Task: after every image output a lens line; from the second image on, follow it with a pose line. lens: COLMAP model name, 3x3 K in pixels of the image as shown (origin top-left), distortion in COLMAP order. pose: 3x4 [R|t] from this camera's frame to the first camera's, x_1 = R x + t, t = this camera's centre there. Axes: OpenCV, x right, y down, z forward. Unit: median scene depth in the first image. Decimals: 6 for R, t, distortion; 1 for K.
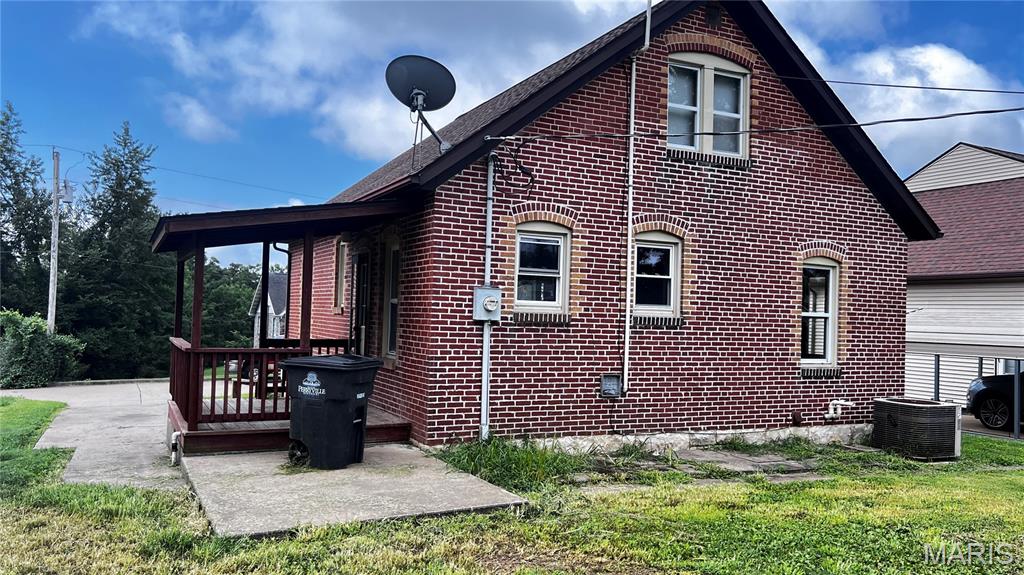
lens RADIAL K [[781.7, 0, 512.0], [0, 781.7, 287.5], [0, 0, 1]] dist [0.083629, -0.122845]
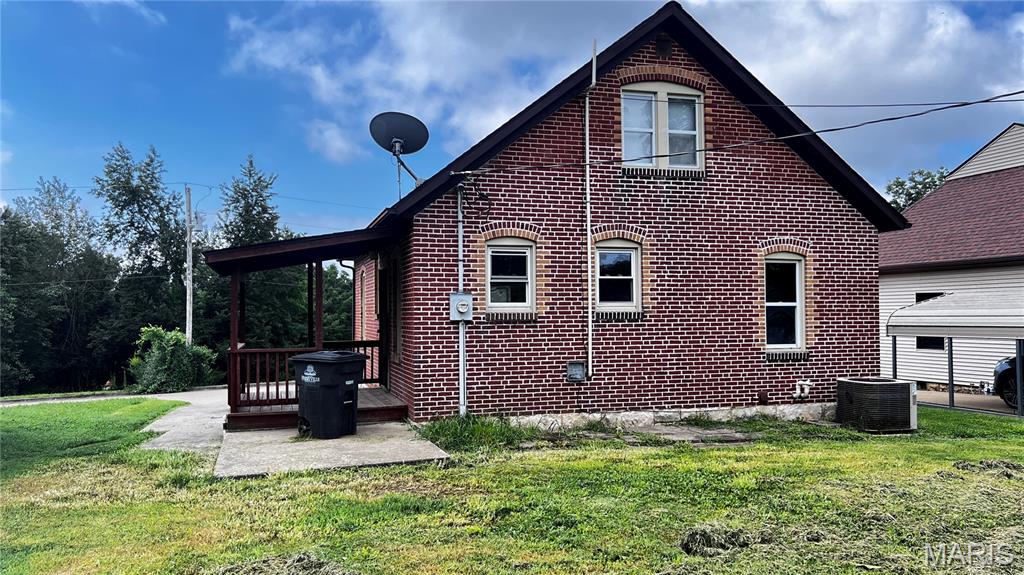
lens RADIAL K [[781.7, 0, 512.0], [0, 781.7, 287.5], [0, 0, 1]] dist [0.083629, -0.122845]
pose [[0.985432, -0.043579, -0.164391, 0.216501], [0.043354, 0.999047, -0.004954, -0.000085], [0.164450, -0.002245, 0.986383, -0.172126]]
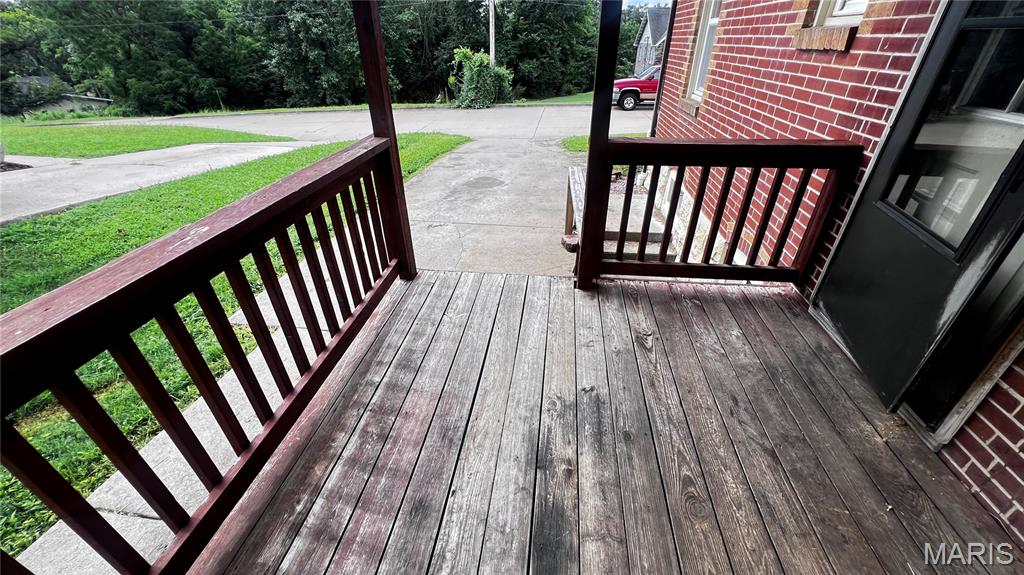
lens RADIAL K [[405.3, 0, 512.0], [0, 405.3, 287.5], [0, 0, 1]] dist [-0.000521, -0.000026]
pose [[0.836237, 0.256004, -0.484944, -0.280225], [0.049207, 0.845739, 0.531323, 0.027560], [0.546156, -0.468174, 0.694641, 0.933457]]
